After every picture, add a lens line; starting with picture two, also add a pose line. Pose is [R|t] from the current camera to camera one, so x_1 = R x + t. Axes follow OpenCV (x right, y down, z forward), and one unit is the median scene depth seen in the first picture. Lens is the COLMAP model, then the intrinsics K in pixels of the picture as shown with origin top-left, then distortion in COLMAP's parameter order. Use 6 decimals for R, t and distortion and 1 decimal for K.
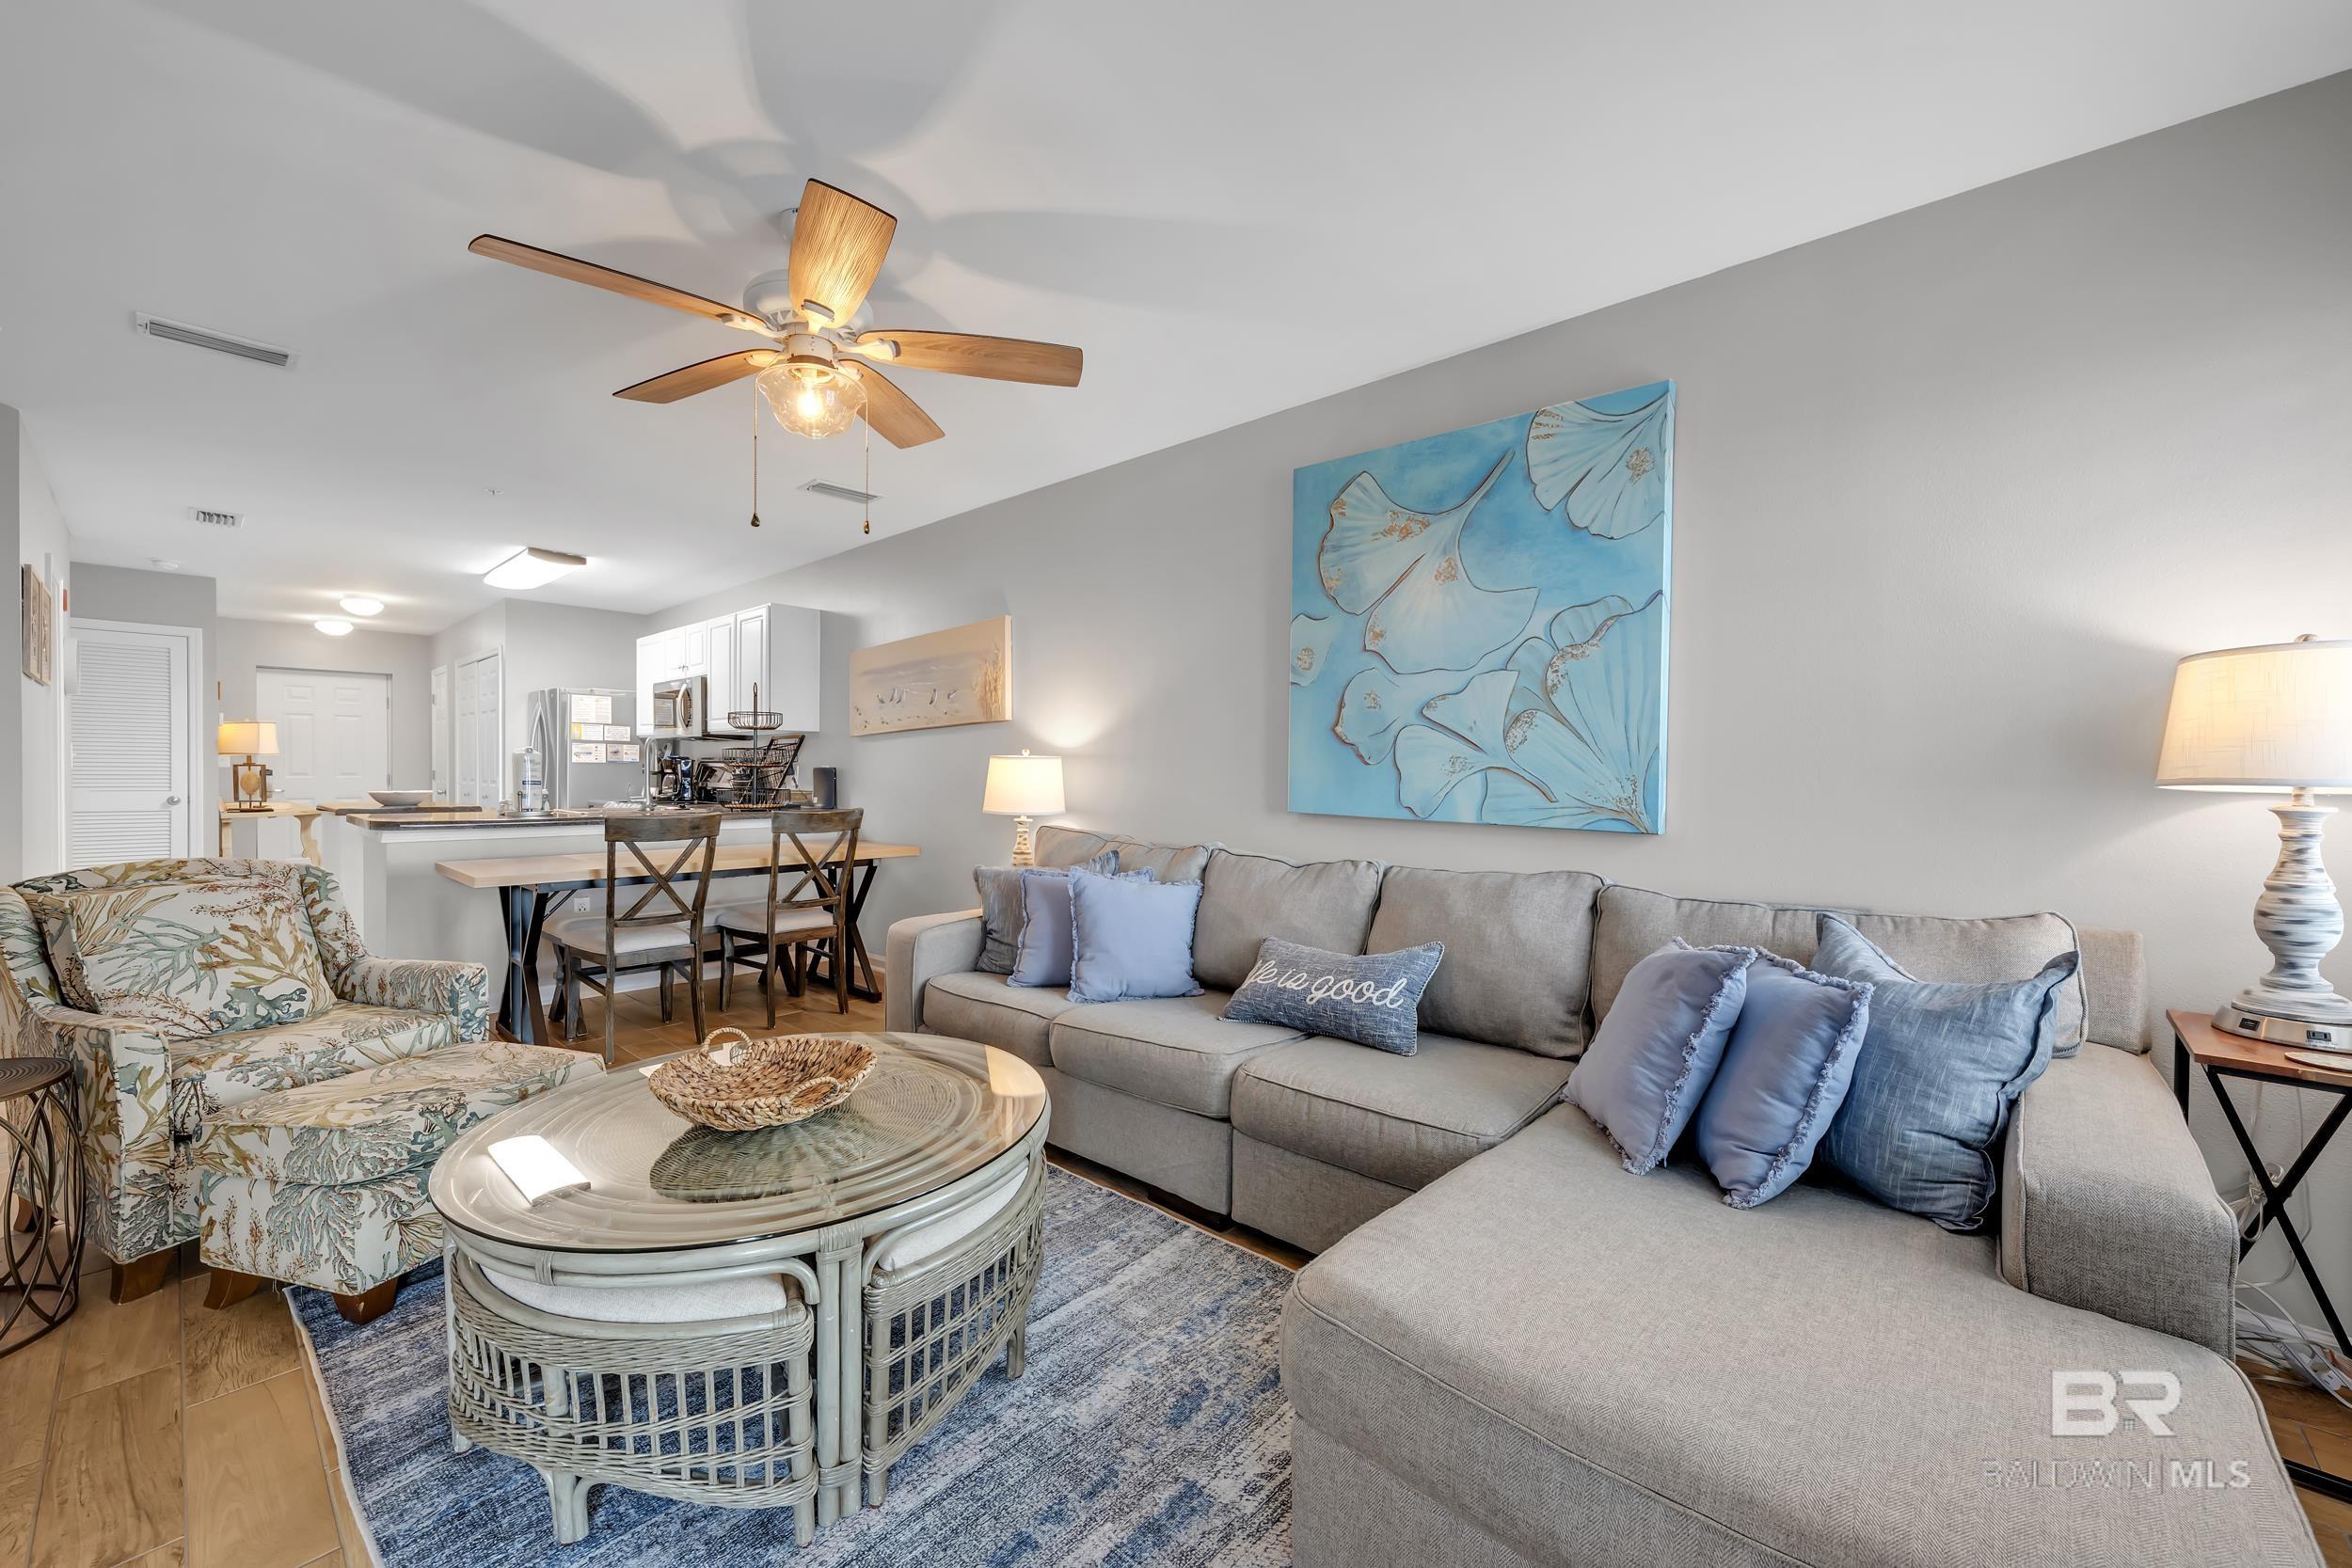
lens RADIAL K [[910.4, 0, 1176.0], [0, 910.4, 784.0], [0, 0, 1]] dist [0.000273, 0.000152]
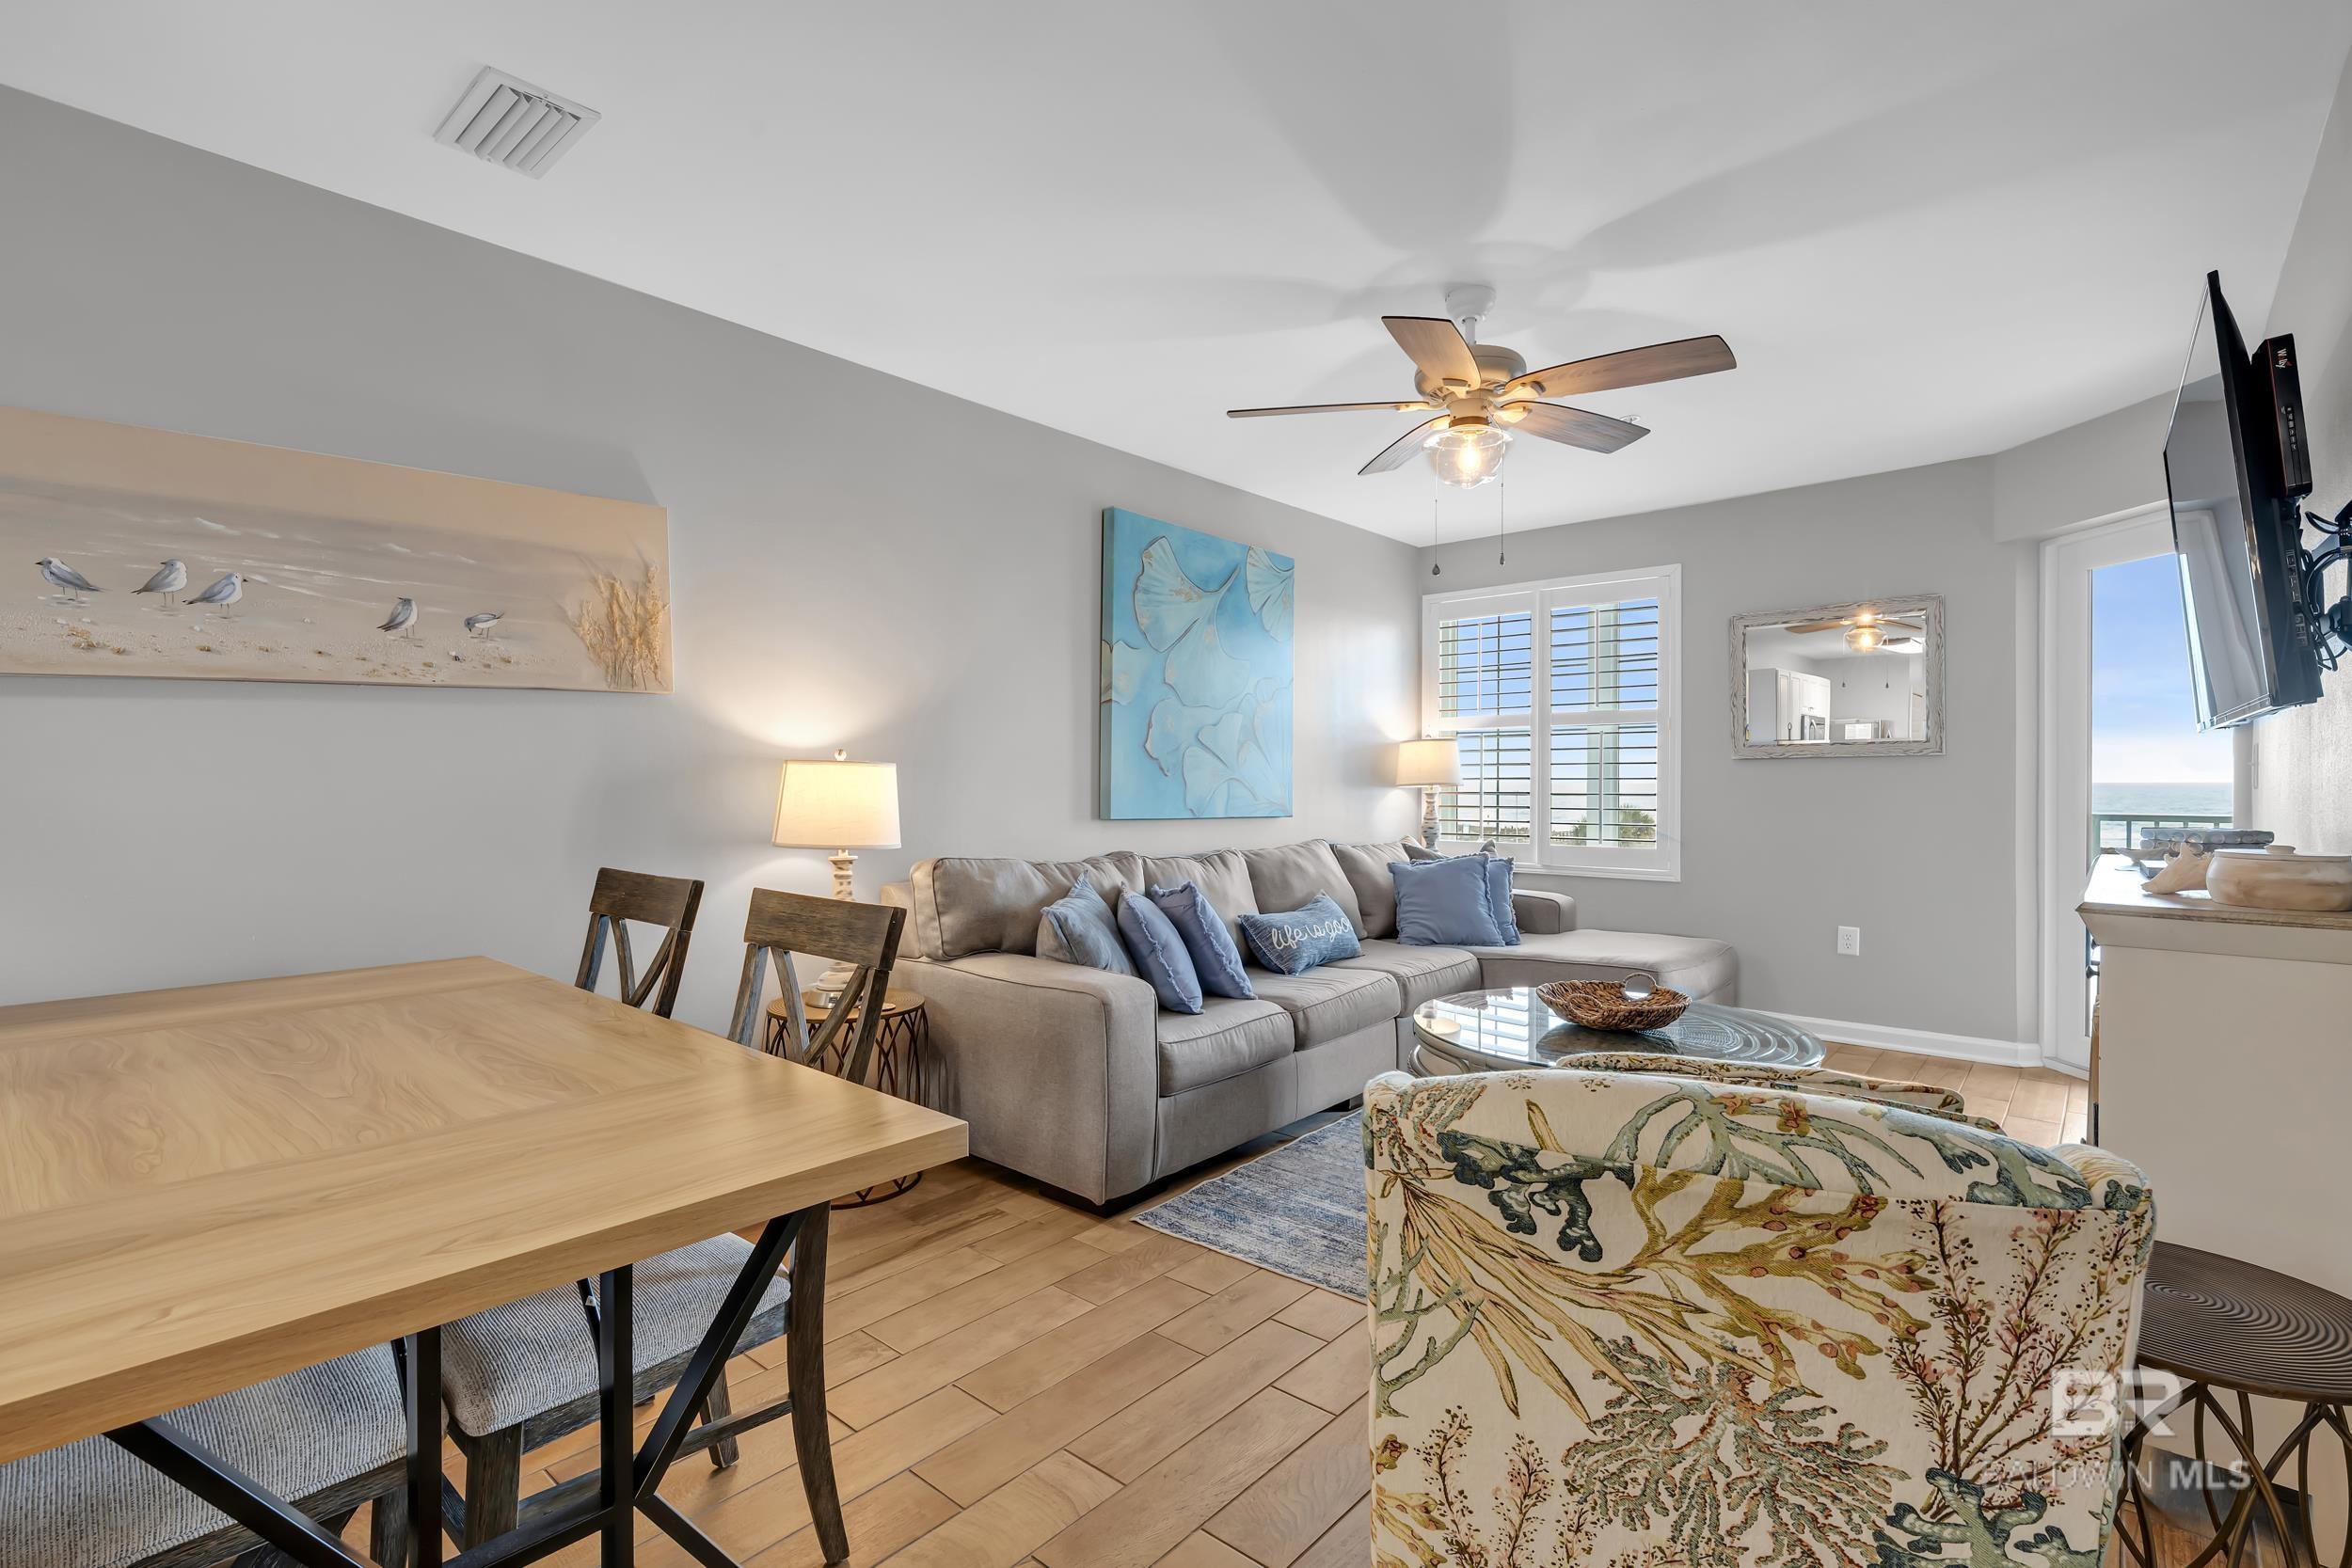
lens RADIAL K [[1088.3, 0, 1187.8], [0, 1088.3, 786.0], [0, 0, 1]] dist [0.002062, 0.000002]
pose [[-0.024636, -0.012404, 0.999620, -1.215017], [0.011102, 0.999858, 0.012681, -0.024787], [-0.999635, 0.011410, -0.024495, 0.970950]]
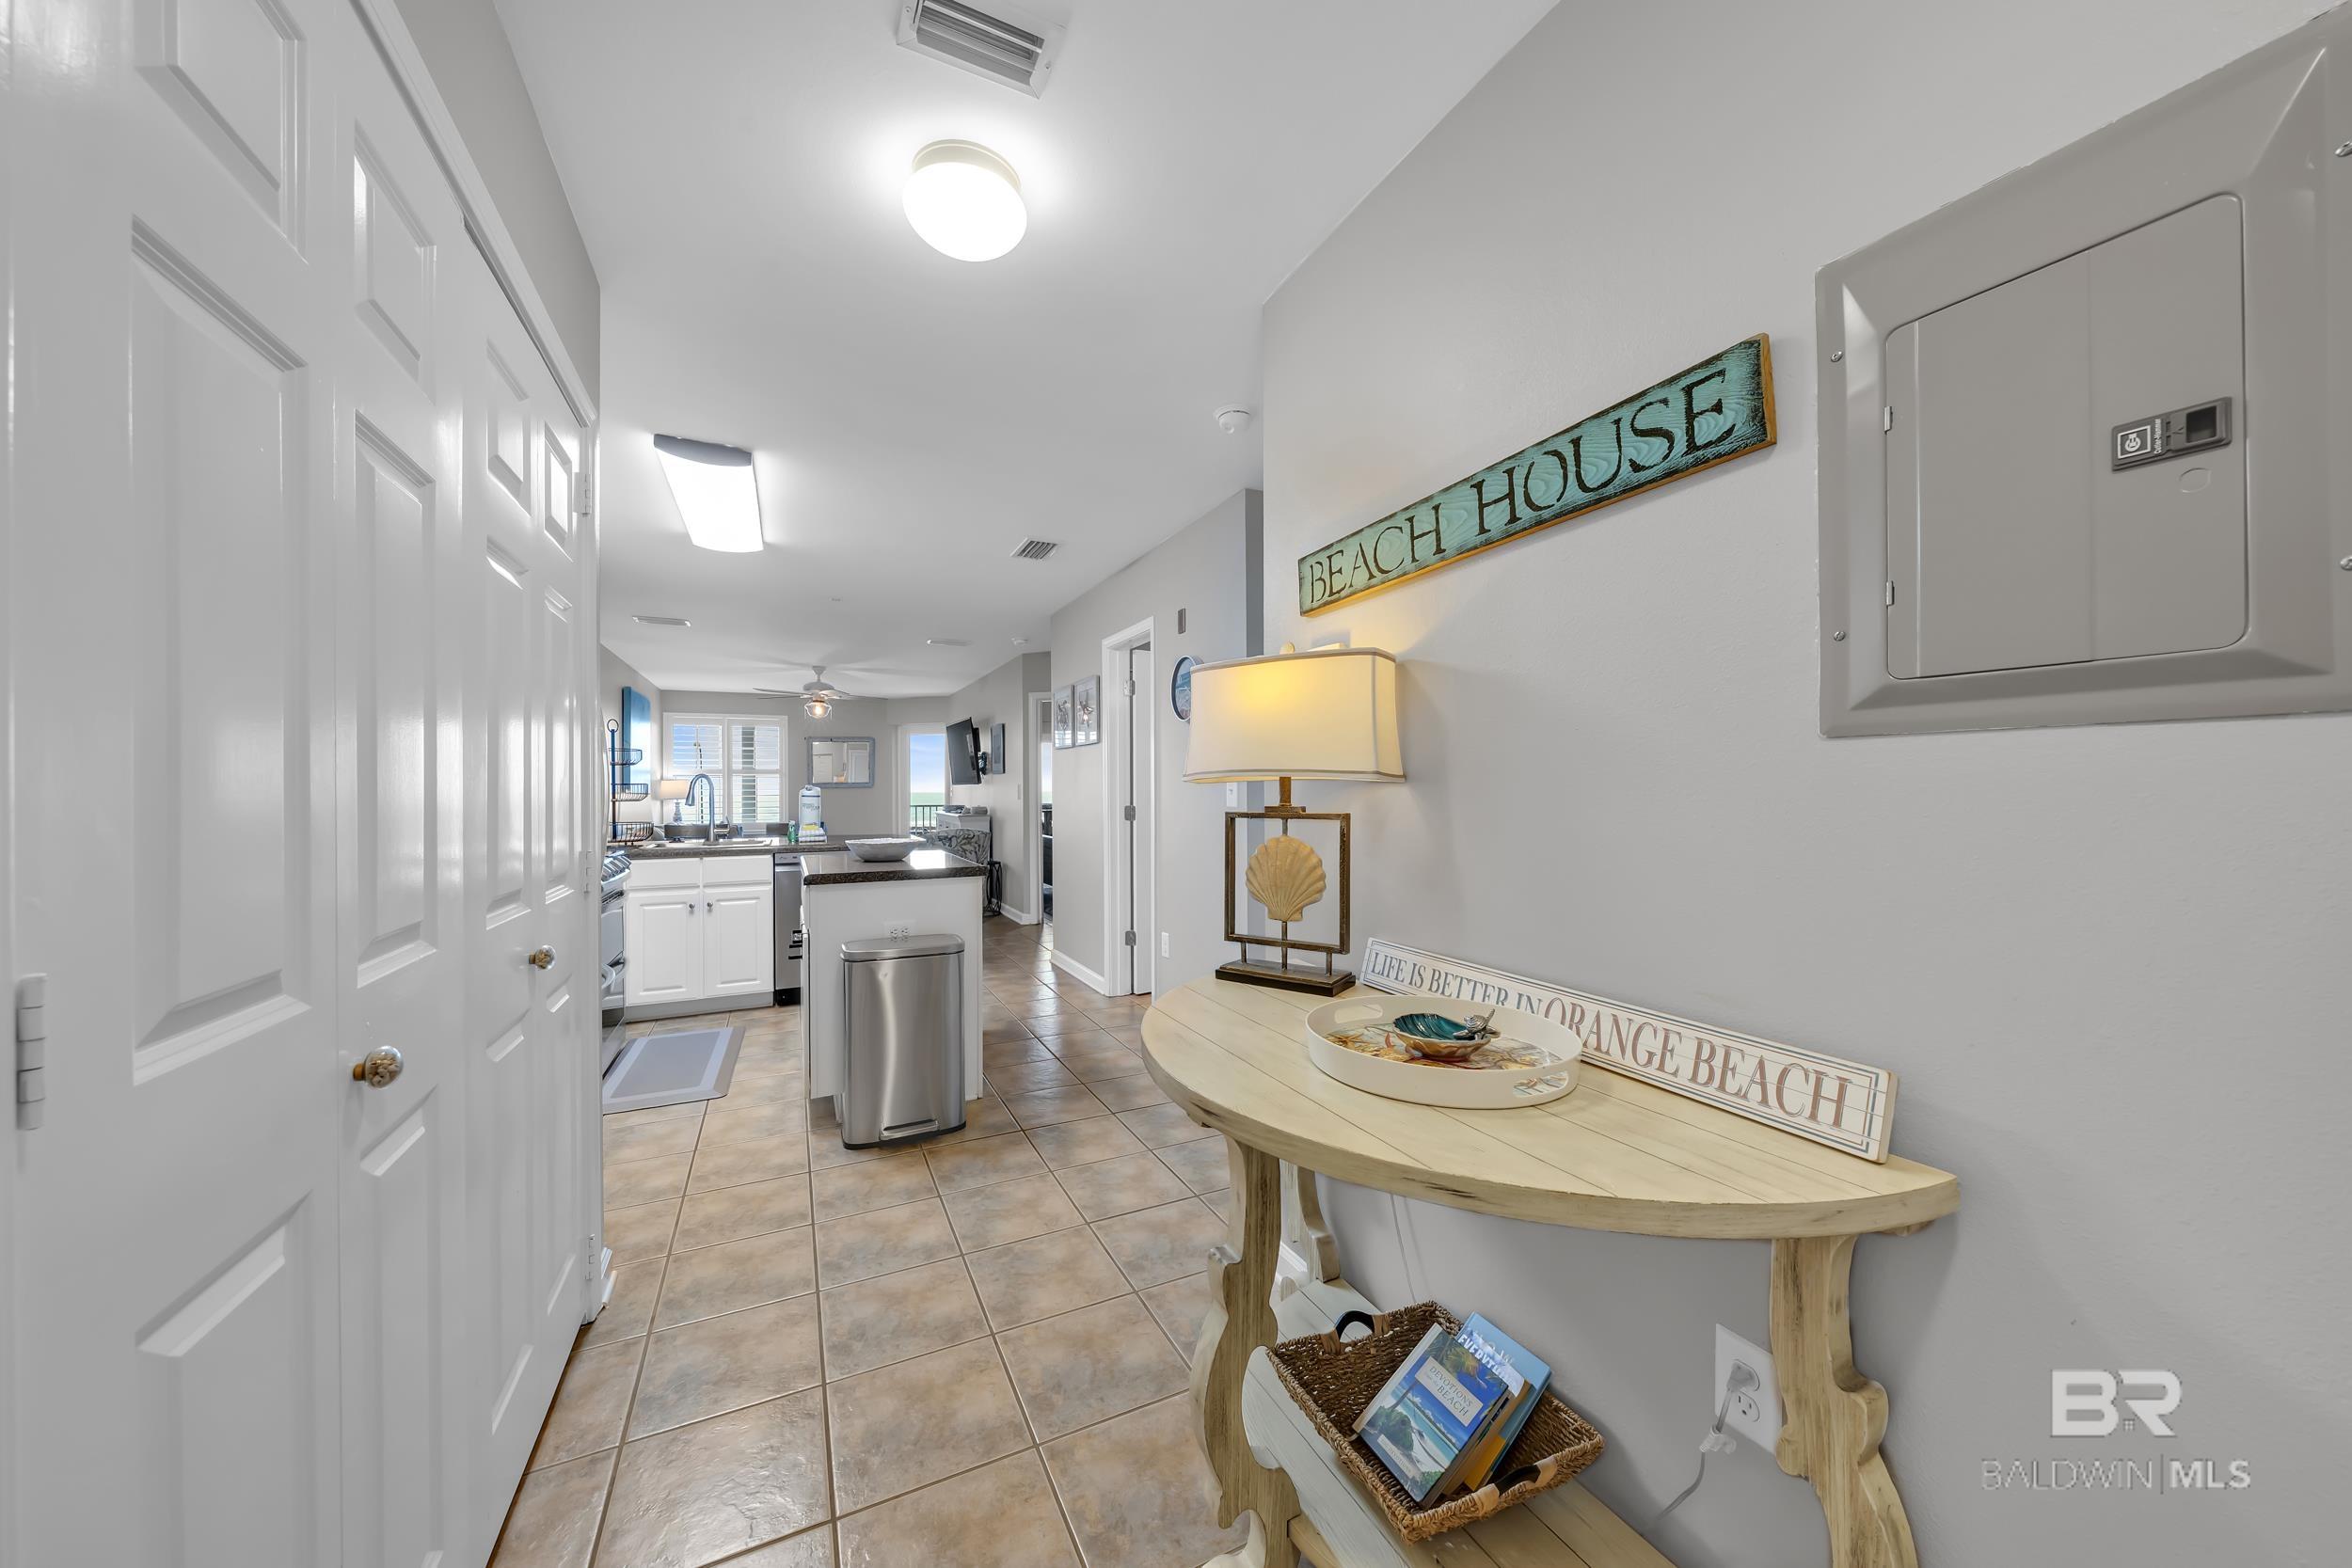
lens RADIAL K [[808.0, 0, 1186.6], [0, 808.0, 779.8], [0, 0, 1]] dist [-0.001680, -0.000102]
pose [[-0.930557, 0.004289, 0.366122, -2.318255], [0.005622, 0.999981, 0.002576, -0.070166], [-0.366104, 0.004456, -0.930563, 2.669330]]
